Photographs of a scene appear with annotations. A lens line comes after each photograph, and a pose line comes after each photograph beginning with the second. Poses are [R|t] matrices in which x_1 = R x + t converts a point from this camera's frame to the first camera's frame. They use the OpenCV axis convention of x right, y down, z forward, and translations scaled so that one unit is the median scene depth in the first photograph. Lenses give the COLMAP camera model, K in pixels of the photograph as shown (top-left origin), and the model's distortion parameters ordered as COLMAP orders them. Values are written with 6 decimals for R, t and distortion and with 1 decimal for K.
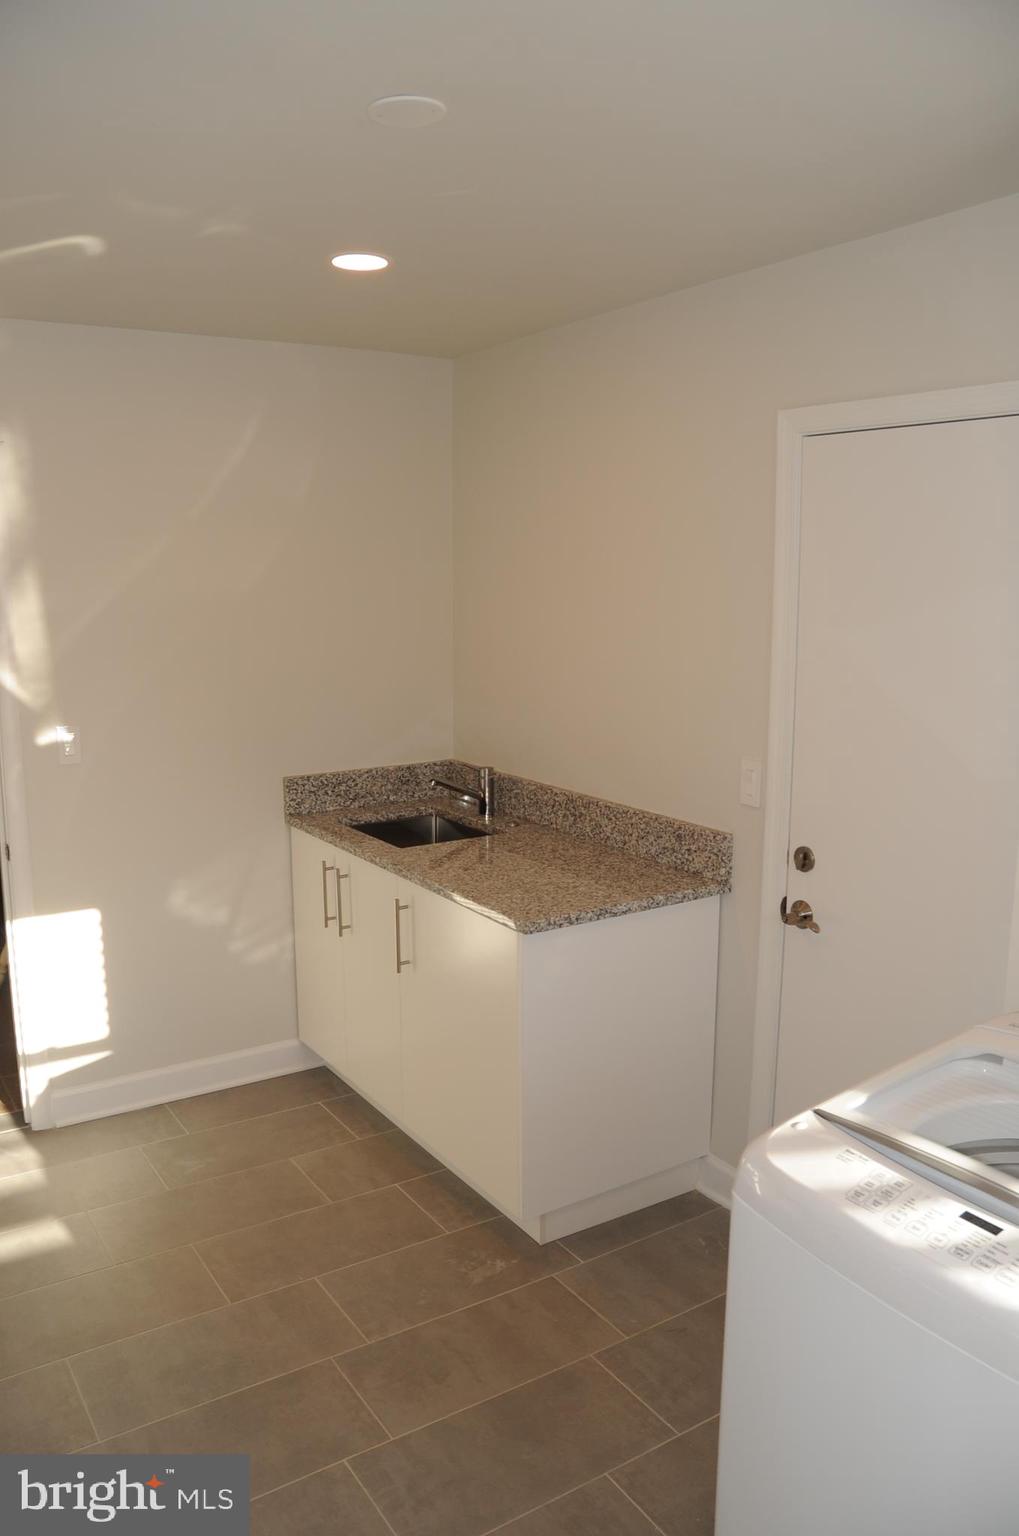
lens RADIAL K [[1216.3, 0, 509.5], [0, 1216.3, 768.0], [0, 0, 1]] dist [-0.153529, 0.166469]
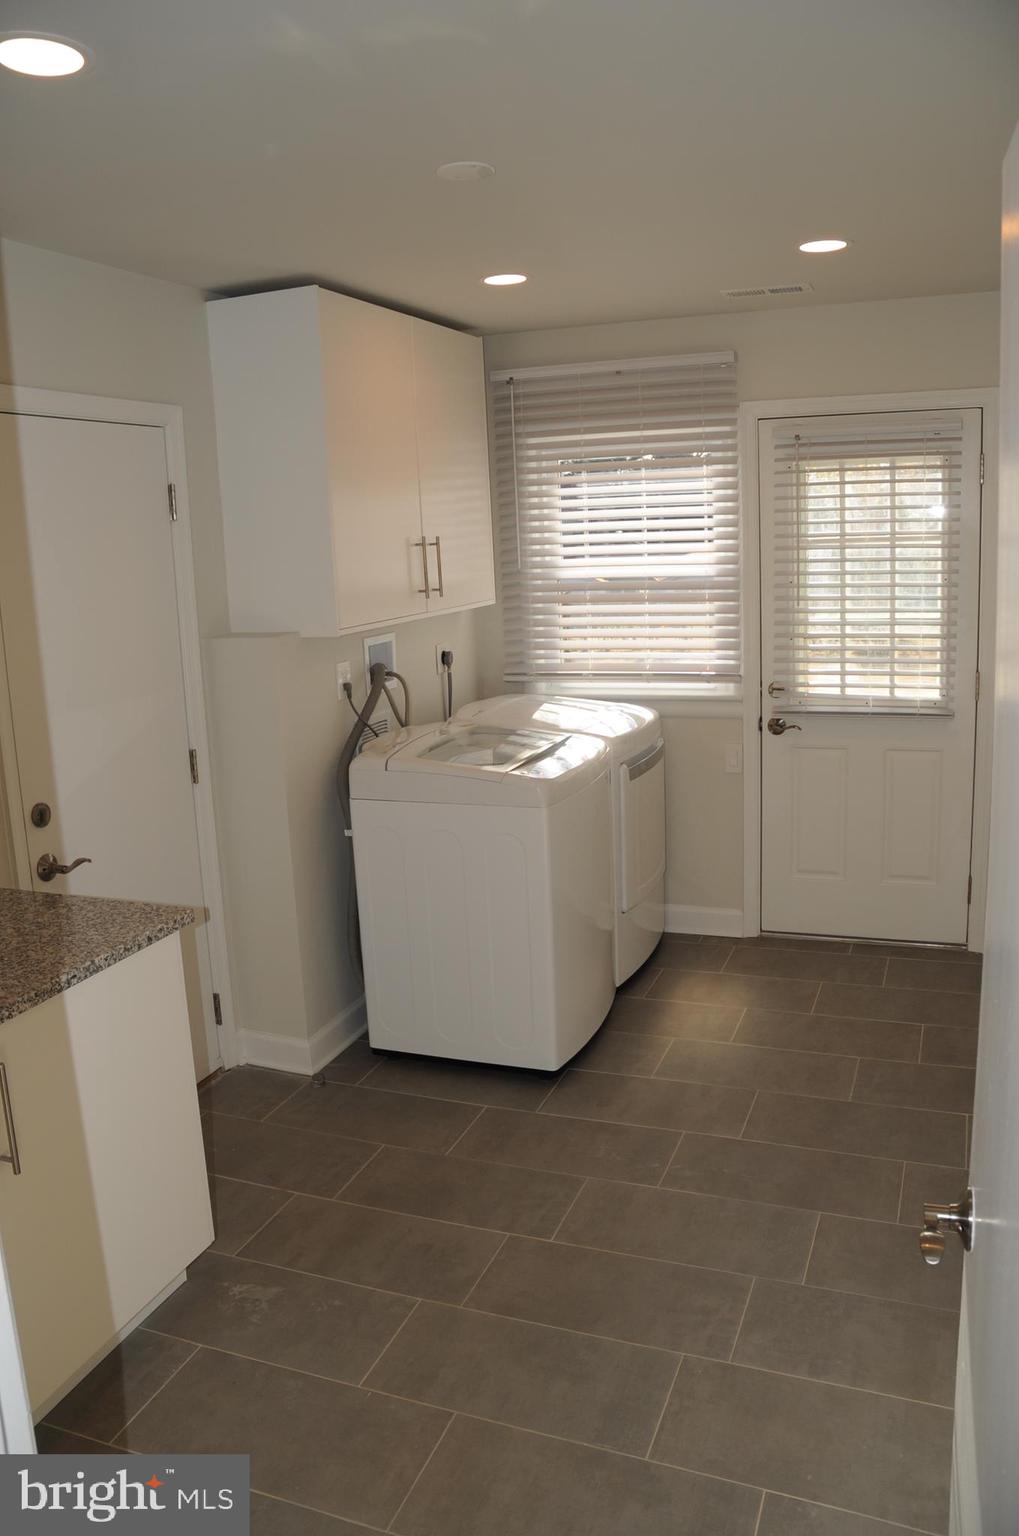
lens RADIAL K [[1216.3, 0, 509.5], [0, 1216.3, 768.0], [0, 0, 1]] dist [-0.153529, 0.166469]
pose [[-0.603470, -0.128176, 0.787017, -0.823812], [0.172911, 0.942476, 0.286079, -0.192118], [-0.778412, 0.308724, -0.546593, 1.245723]]
